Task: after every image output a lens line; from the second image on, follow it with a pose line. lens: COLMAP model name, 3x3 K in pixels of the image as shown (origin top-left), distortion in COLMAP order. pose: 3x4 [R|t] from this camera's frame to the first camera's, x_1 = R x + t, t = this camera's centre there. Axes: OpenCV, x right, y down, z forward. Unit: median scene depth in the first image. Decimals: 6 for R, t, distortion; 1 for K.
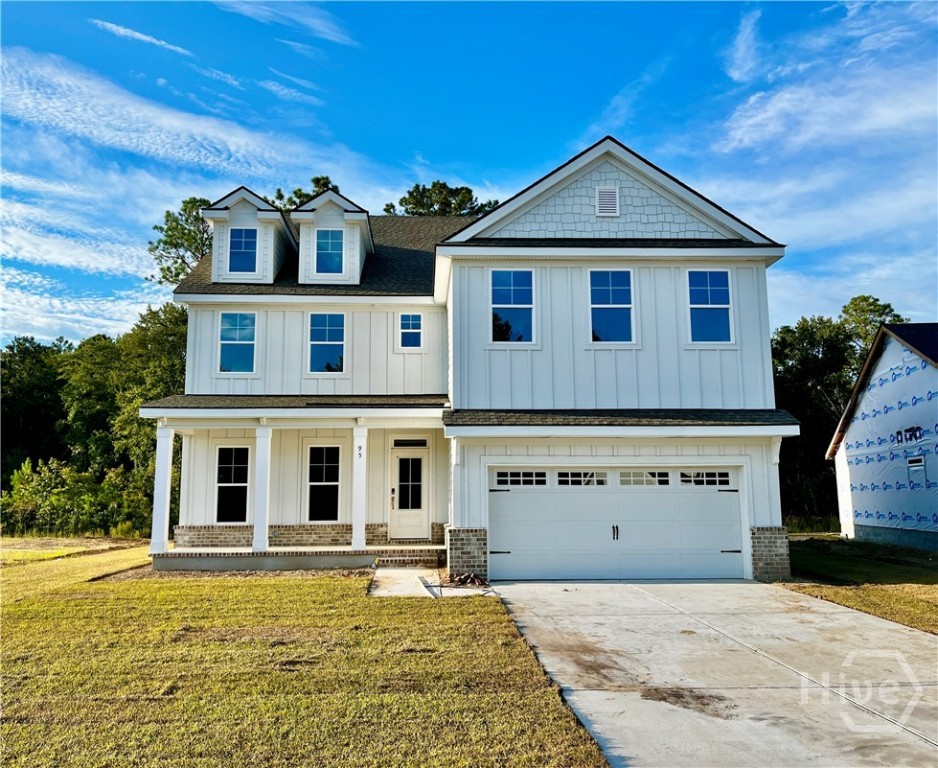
lens RADIAL K [[759.5, 0, 460.0], [0, 759.5, 385.5], [0, 0, 1]] dist [0.033431, -0.020157]
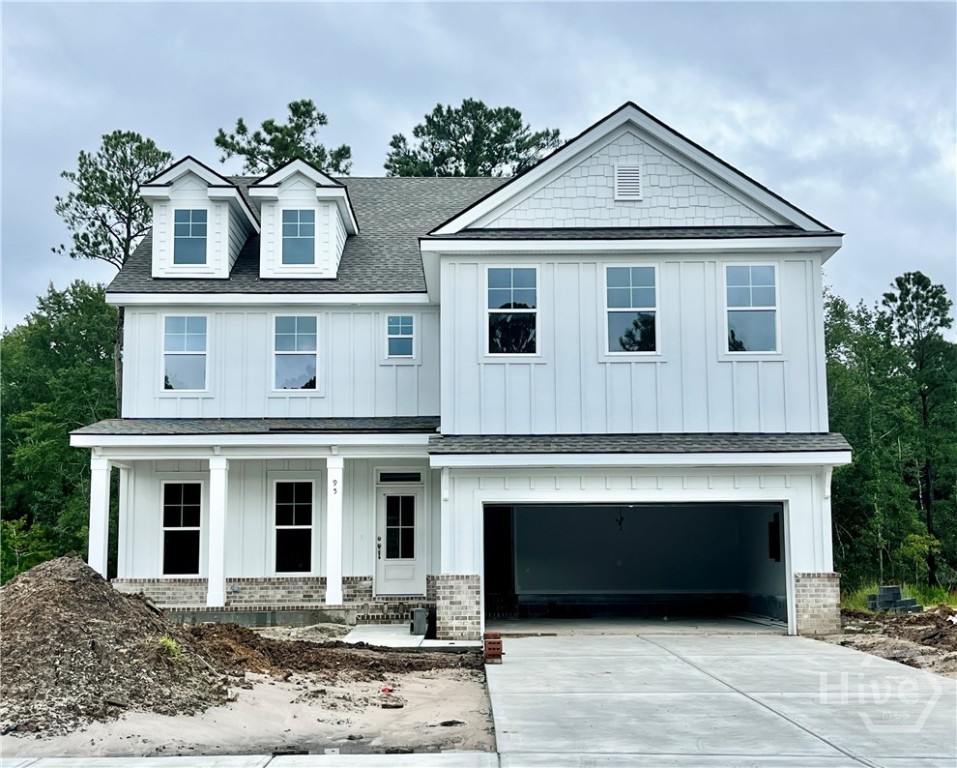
lens RADIAL K [[1190.5, 0, 489.3], [0, 1190.5, 428.2], [0, 0, 1]] dist [0.050538, 0.000000]
pose [[0.999458, -0.005170, -0.032507, 0.078254], [0.006007, 0.999652, 0.025682, -0.008353], [0.032363, -0.025863, 0.999141, -0.285094]]
